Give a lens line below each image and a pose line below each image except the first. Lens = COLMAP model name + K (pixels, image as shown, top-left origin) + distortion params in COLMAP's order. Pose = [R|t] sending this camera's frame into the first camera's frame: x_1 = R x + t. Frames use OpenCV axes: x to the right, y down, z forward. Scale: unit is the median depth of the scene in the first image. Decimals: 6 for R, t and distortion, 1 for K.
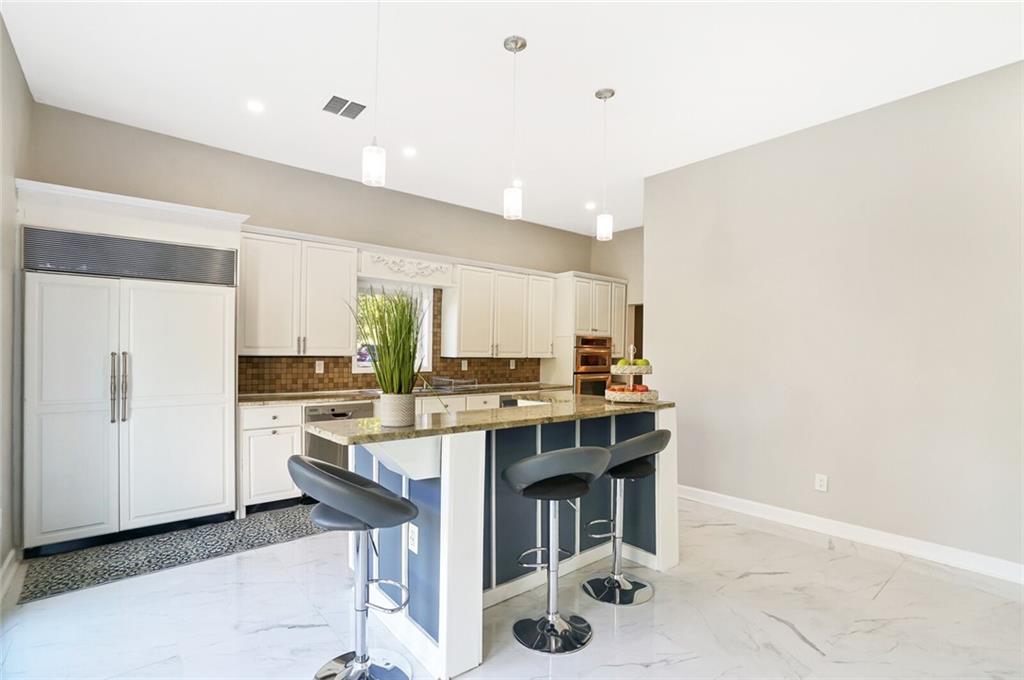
lens RADIAL K [[487.8, 0, 512.0], [0, 487.8, 340.0], [0, 0, 1]] dist [-0.000636, -0.000042]
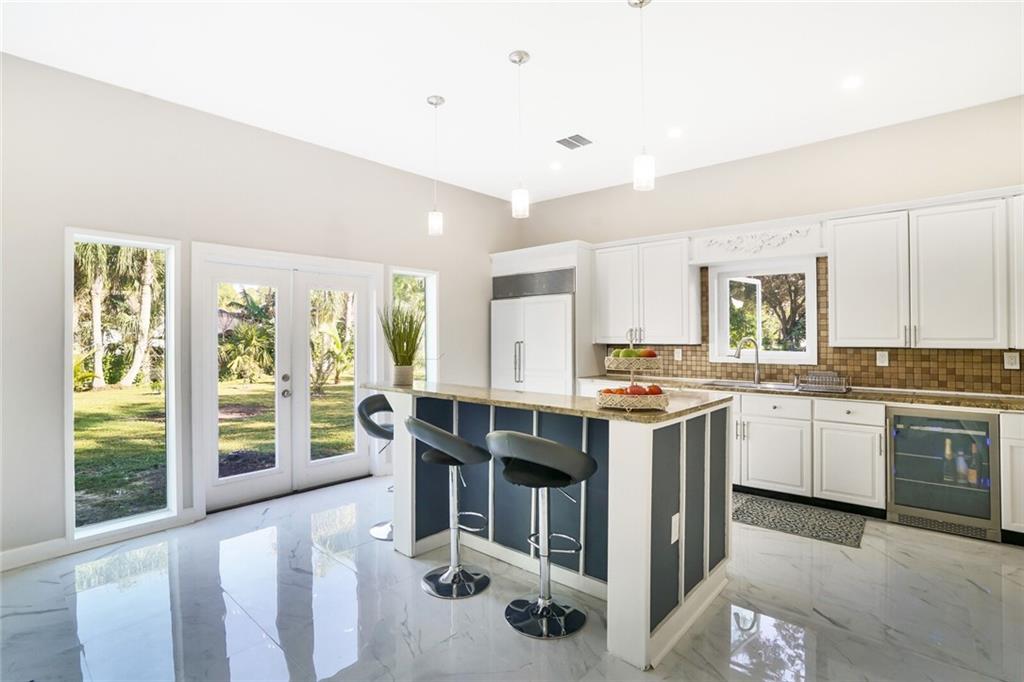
lens RADIAL K [[482.7, 0, 502.6], [0, 482.7, 338.2], [0, 0, 1]] dist [-0.071679, 0.027786]
pose [[0.165518, -0.013380, -0.986116, 0.560673], [0.023849, 0.999670, -0.009561, 0.019683], [0.985918, -0.021936, 0.165783, 0.439626]]
